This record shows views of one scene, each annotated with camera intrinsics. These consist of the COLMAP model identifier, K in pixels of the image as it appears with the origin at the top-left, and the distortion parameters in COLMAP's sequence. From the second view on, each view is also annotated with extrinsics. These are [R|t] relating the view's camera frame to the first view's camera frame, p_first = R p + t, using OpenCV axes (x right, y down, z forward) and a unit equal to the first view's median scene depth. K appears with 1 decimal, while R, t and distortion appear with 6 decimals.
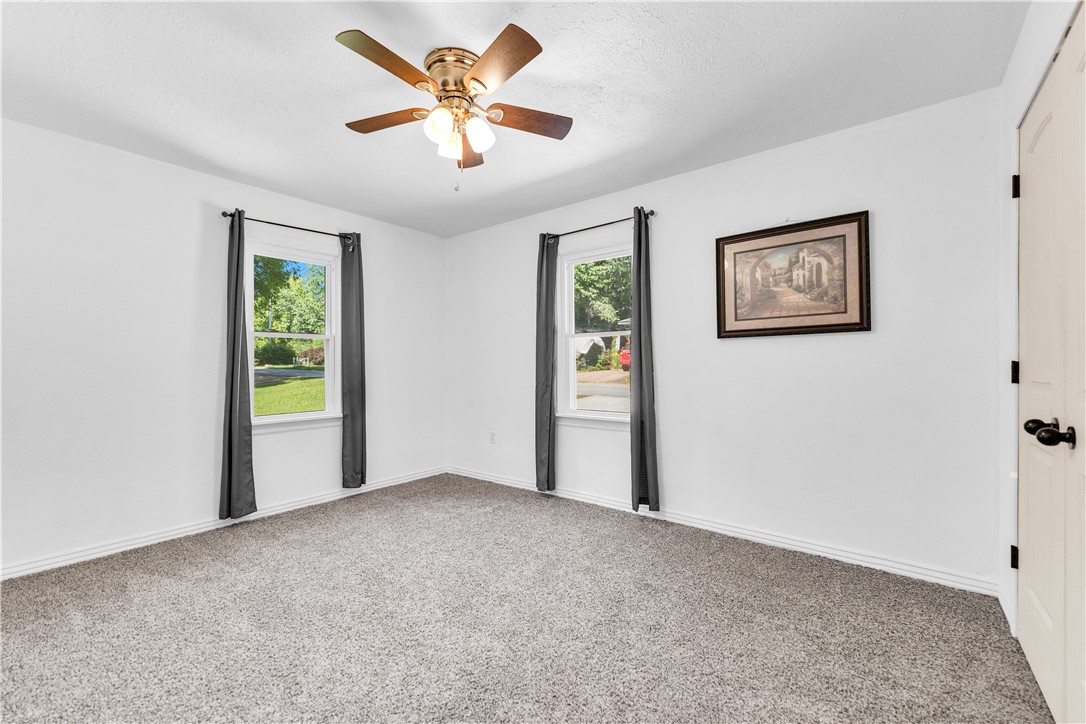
lens RADIAL K [[434.1, 0, 539.5], [0, 434.1, 365.0], [0, 0, 1]] dist [0.004567, 0.000187]
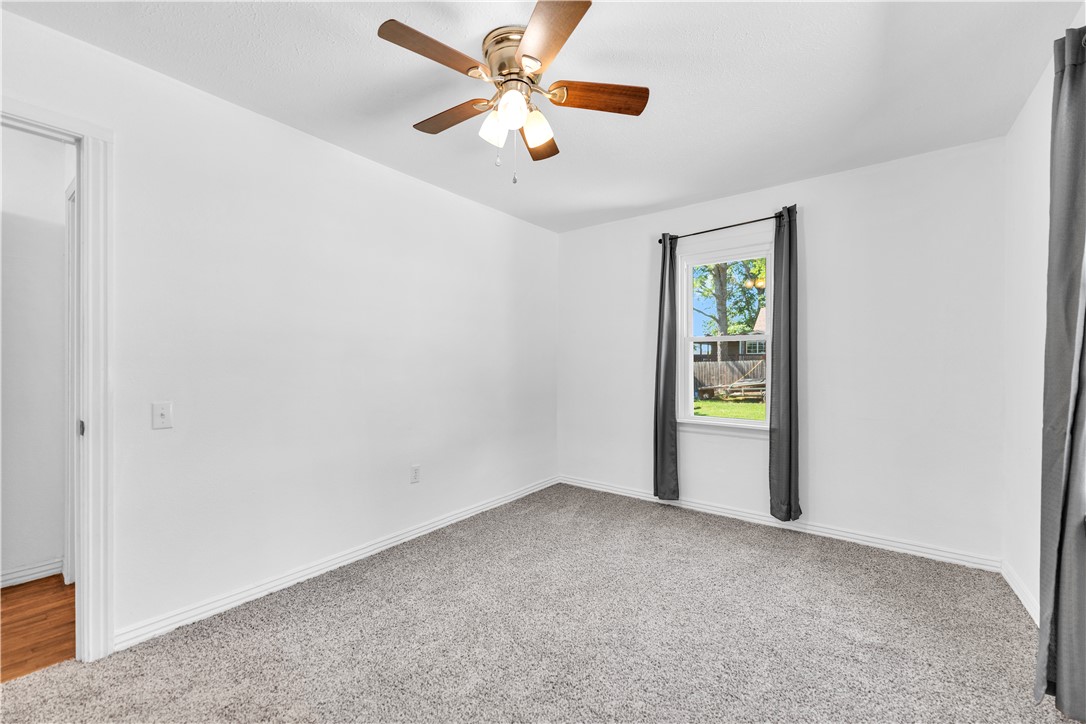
lens RADIAL K [[438.3, 0, 549.6], [0, 438.3, 362.2], [0, 0, 1]] dist [0.000523, -0.000180]
pose [[0.040318, 0.003647, -0.999180, 0.389426], [-0.003289, 0.999988, 0.003518, -0.015575], [0.999182, 0.003144, 0.040329, 0.543225]]
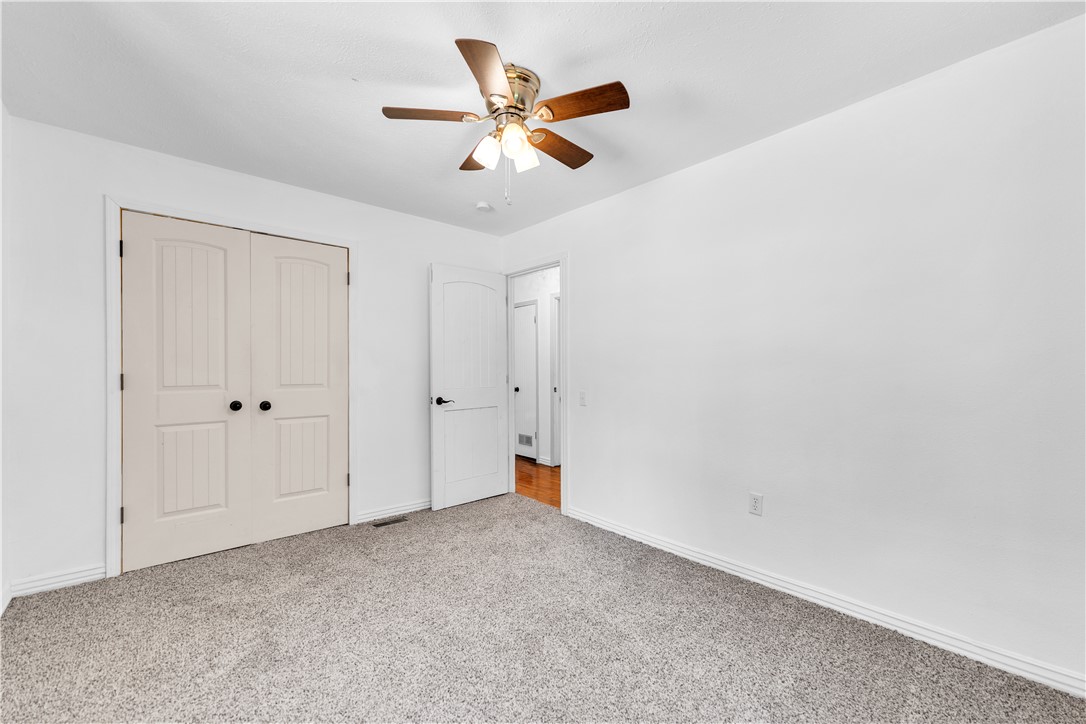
lens RADIAL K [[434.1, 0, 539.5], [0, 434.1, 365.0], [0, 0, 1]] dist [0.004567, 0.000187]
pose [[-0.986983, 0.009832, 0.160521, -0.212028], [0.008875, 0.999938, -0.006681, -0.014816], [-0.160577, -0.005169, -0.987010, 1.031308]]
